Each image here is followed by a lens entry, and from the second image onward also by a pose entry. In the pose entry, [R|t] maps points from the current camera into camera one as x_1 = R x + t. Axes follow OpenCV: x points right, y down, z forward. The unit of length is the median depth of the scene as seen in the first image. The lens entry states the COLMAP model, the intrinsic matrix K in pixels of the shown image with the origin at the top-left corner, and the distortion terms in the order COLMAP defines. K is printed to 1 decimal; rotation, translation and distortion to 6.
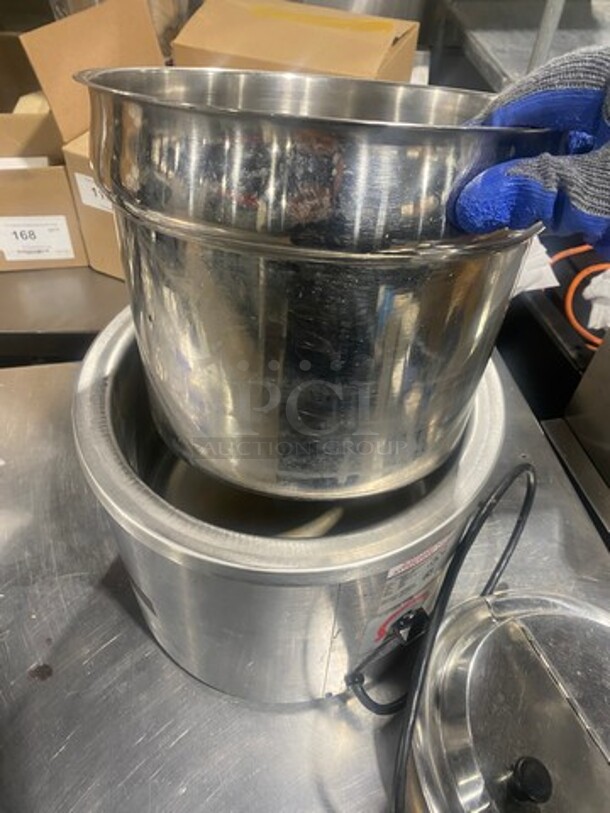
lens RADIAL K [[627.6, 0, 306.4], [0, 627.6, 398.0], [0, 0, 1]] dist [0.003459, 0.005484]
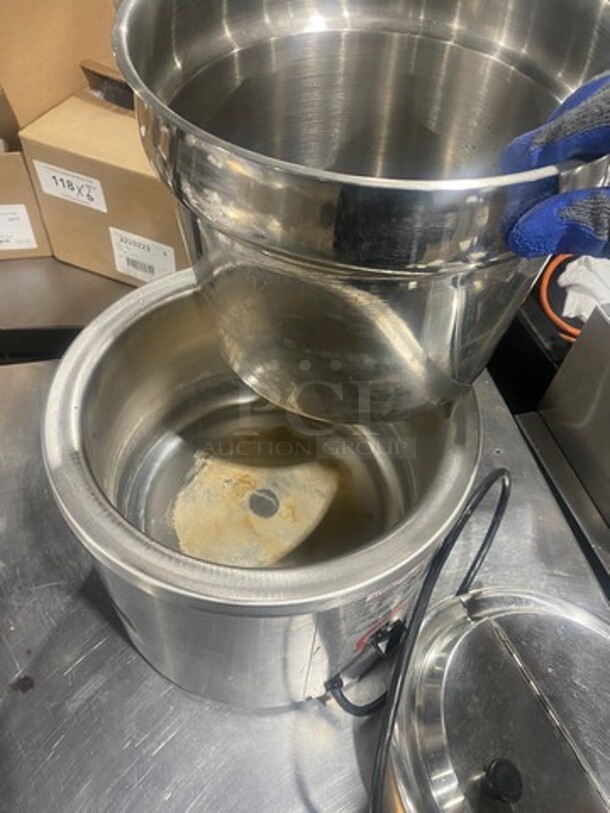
lens RADIAL K [[627.6, 0, 304.1], [0, 627.6, 412.8], [0, 0, 1]] dist [0.003459, 0.005484]
pose [[0.999212, -0.017756, 0.035509, -0.000092], [0.014970, 0.996901, 0.077231, -0.066397], [-0.036770, -0.076638, 0.996381, 0.014623]]
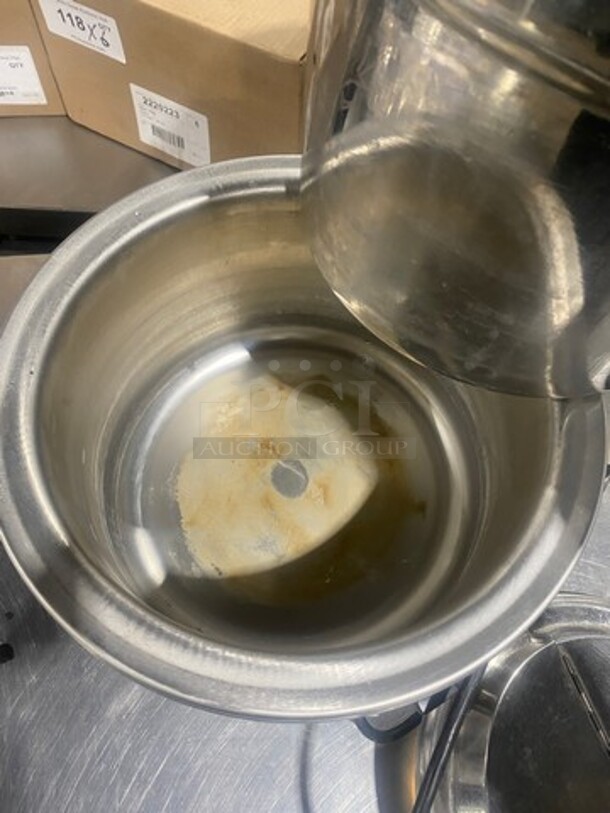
lens RADIAL K [[627.6, 0, 304.5], [0, 627.6, 406.1], [0, 0, 1]] dist [0.003459, 0.005484]
pose [[0.997118, 0.066272, -0.036917, 0.010954], [-0.053761, 0.960663, 0.272464, -0.153620], [0.053522, -0.269694, 0.961457, 0.263664]]
